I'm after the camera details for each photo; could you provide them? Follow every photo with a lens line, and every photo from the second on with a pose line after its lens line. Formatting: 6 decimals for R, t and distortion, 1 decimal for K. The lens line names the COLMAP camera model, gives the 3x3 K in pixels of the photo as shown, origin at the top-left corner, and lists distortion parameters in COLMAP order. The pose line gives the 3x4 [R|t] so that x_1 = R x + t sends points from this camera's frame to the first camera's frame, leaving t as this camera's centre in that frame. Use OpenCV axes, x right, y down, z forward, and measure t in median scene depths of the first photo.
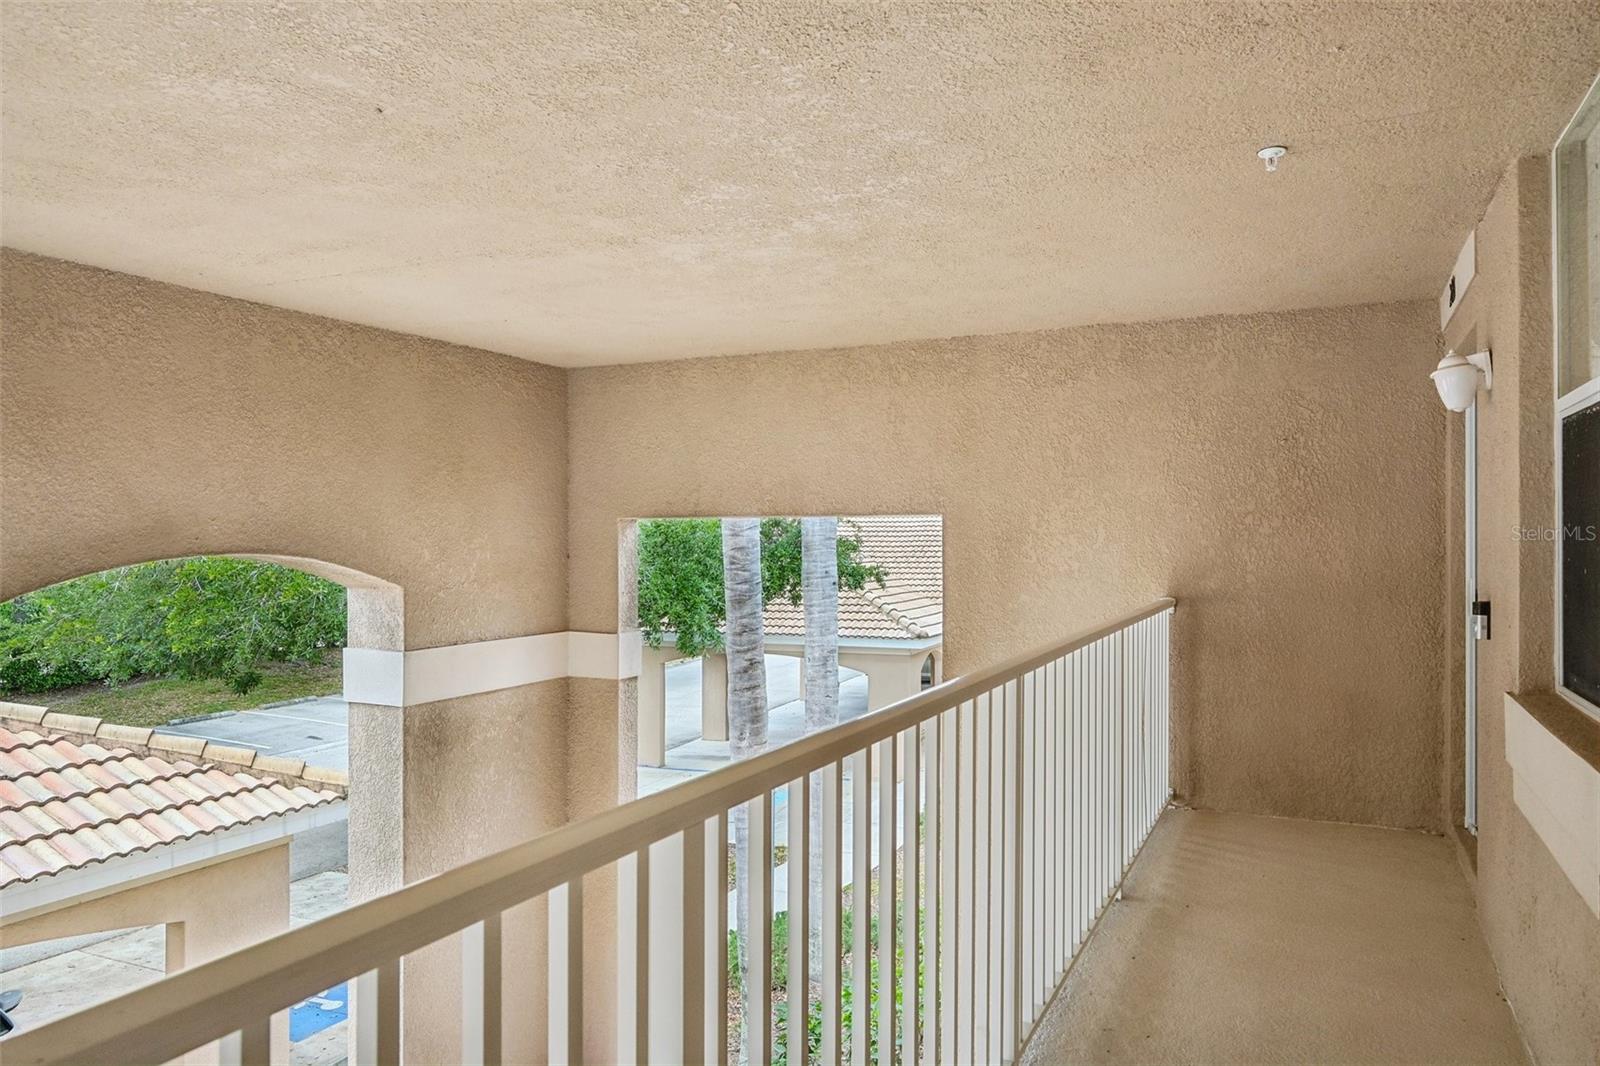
lens RADIAL K [[1061.9, 0, 800.0], [0, 1061.9, 533.0], [0, 0, 1]] dist [-0.002039, -0.002147]
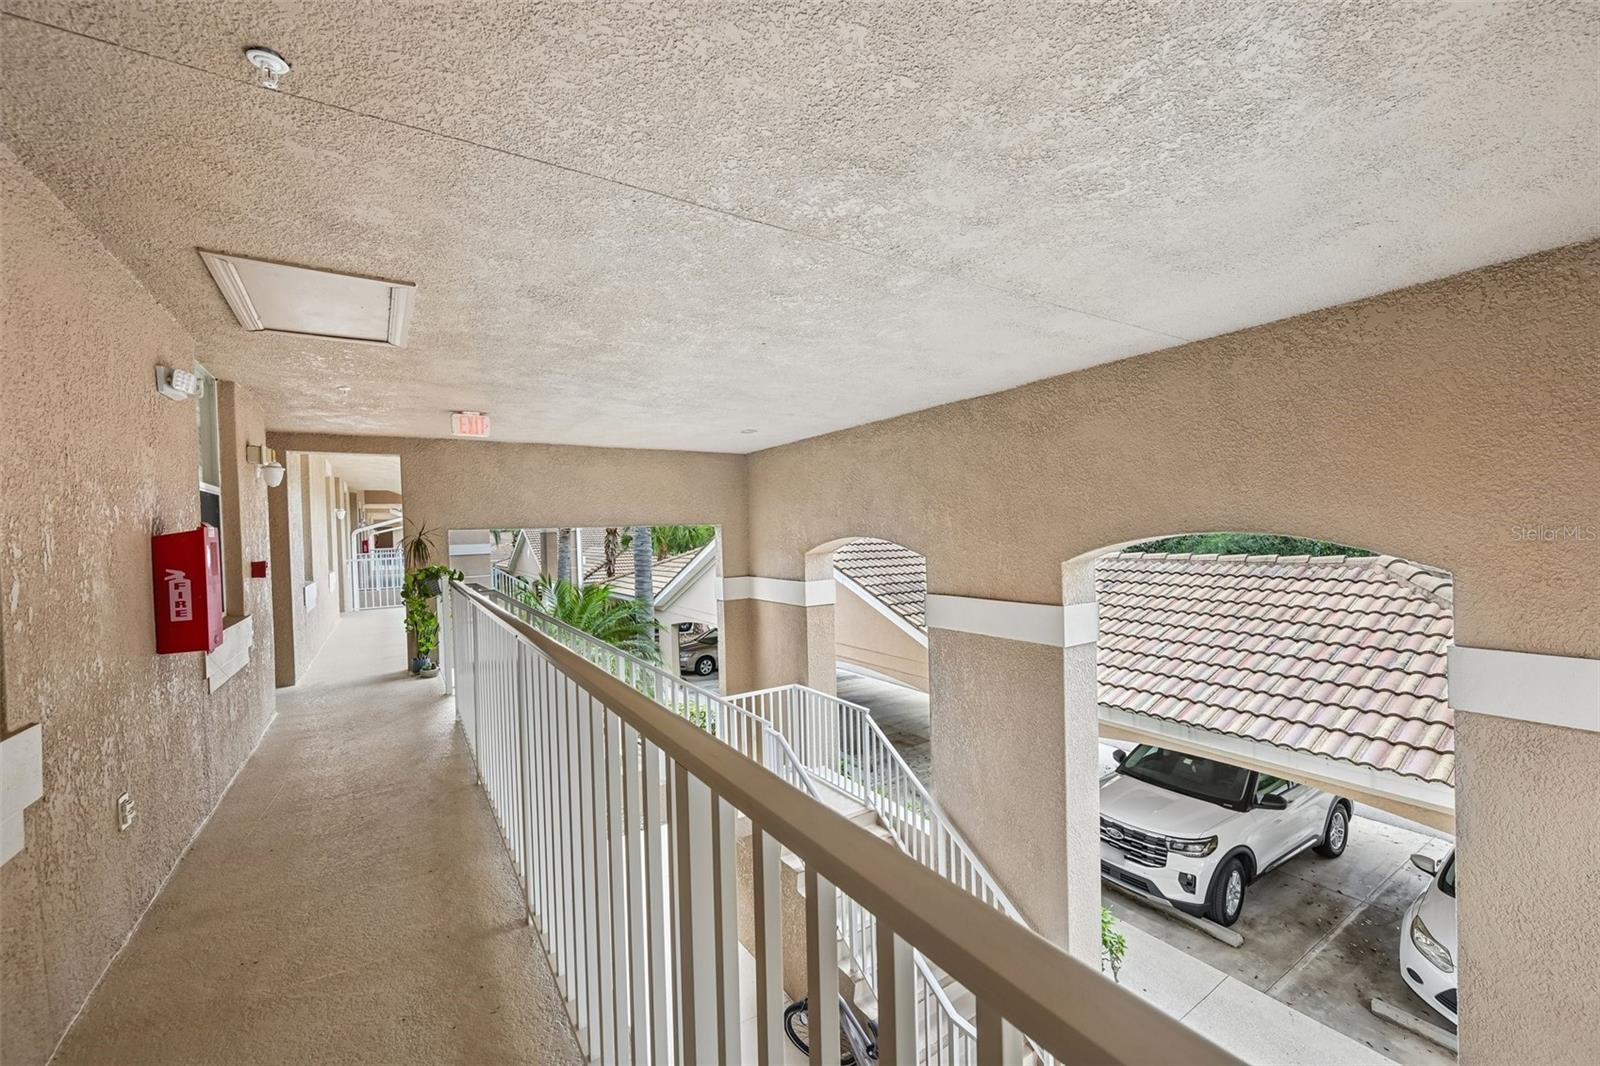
lens RADIAL K [[630.0, 0, 803.9], [0, 630.0, 539.3], [0, 0, 1]] dist [-0.000405, 0.000037]
pose [[-0.510984, 0.025819, -0.859203, 0.350747], [0.029704, 0.999482, 0.012369, 0.002590], [0.859077, -0.019201, -0.511486, 0.844366]]
